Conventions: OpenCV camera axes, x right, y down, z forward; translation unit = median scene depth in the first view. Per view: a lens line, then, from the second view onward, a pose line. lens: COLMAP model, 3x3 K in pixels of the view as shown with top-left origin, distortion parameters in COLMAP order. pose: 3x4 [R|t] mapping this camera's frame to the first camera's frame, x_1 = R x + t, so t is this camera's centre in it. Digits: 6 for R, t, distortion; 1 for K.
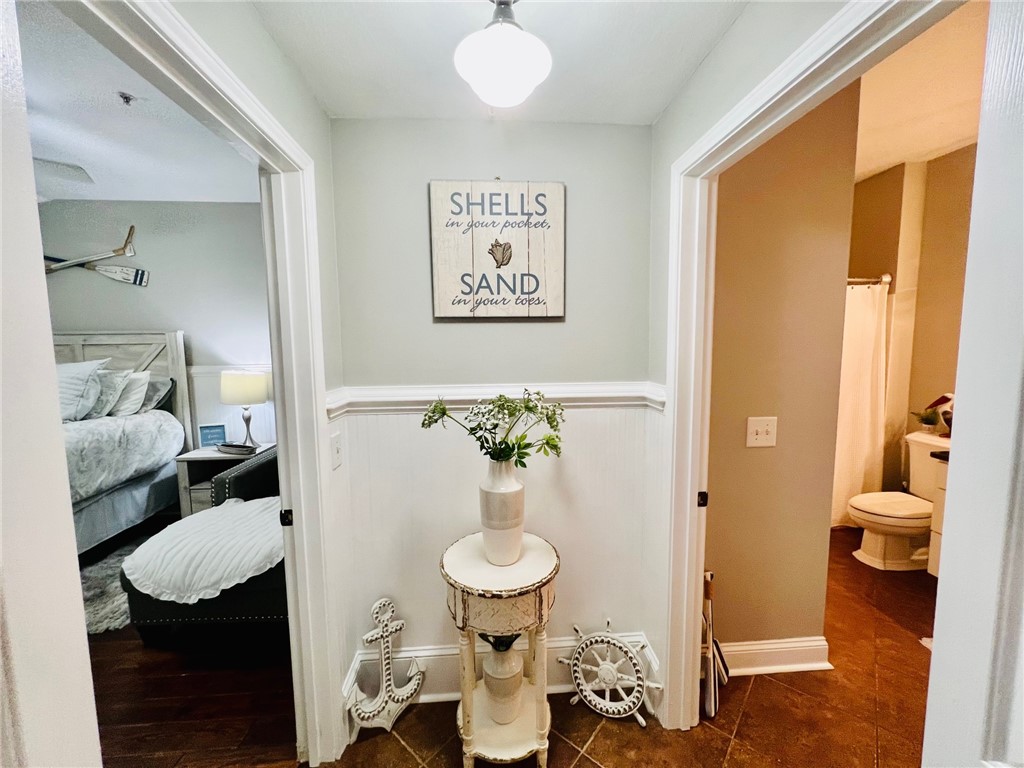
lens RADIAL K [[407.9, 0, 510.2], [0, 407.9, 383.0], [0, 0, 1]] dist [-0.000411, -0.000349]
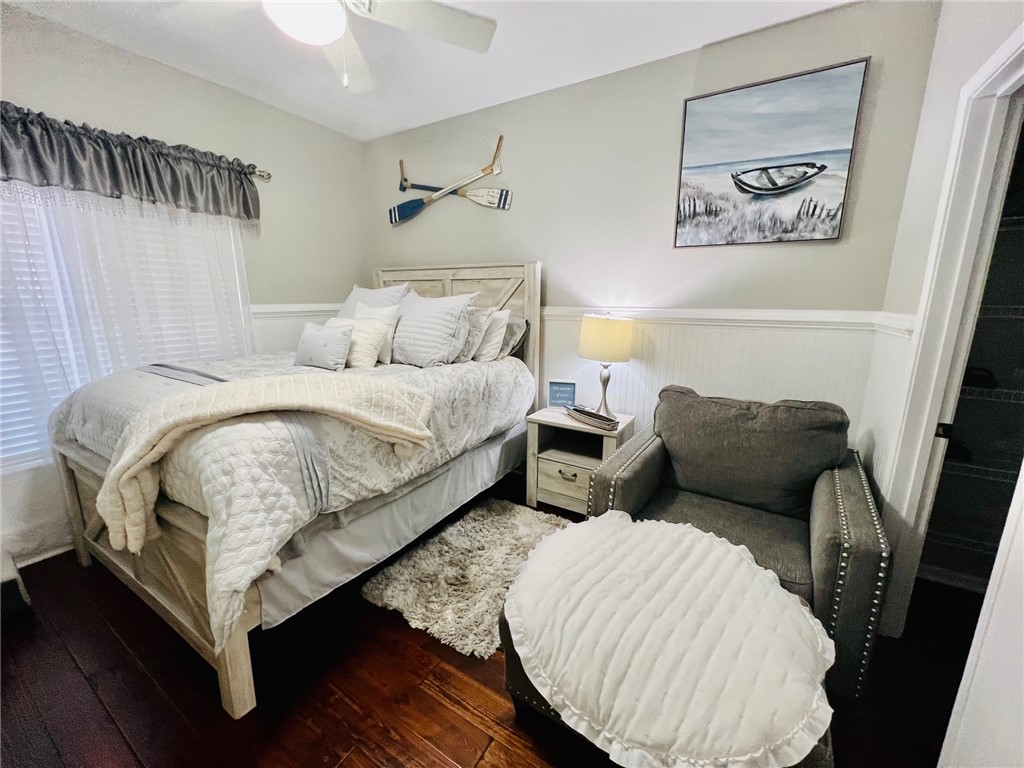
lens RADIAL K [[407.9, 0, 510.2], [0, 407.9, 383.0], [0, 0, 1]] dist [-0.000411, -0.000349]
pose [[0.808990, 0.138635, -0.571240, -0.382632], [-0.073197, 0.987985, 0.136114, 0.004407], [0.583247, -0.068302, 0.809418, 0.311583]]
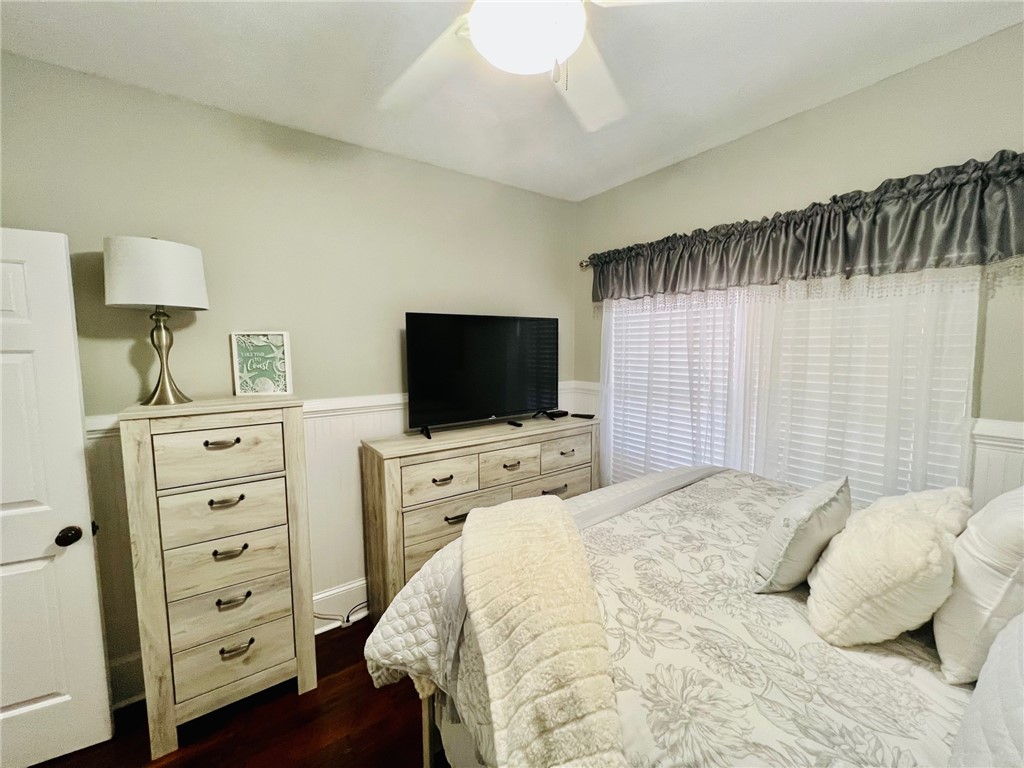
lens RADIAL K [[407.9, 0, 510.2], [0, 407.9, 383.0], [0, 0, 1]] dist [-0.000411, -0.000349]
pose [[-0.862194, 0.065595, -0.502314, -0.515151], [-0.028716, 0.983658, 0.177740, -0.046419], [0.505765, 0.167671, -0.846220, 0.542539]]
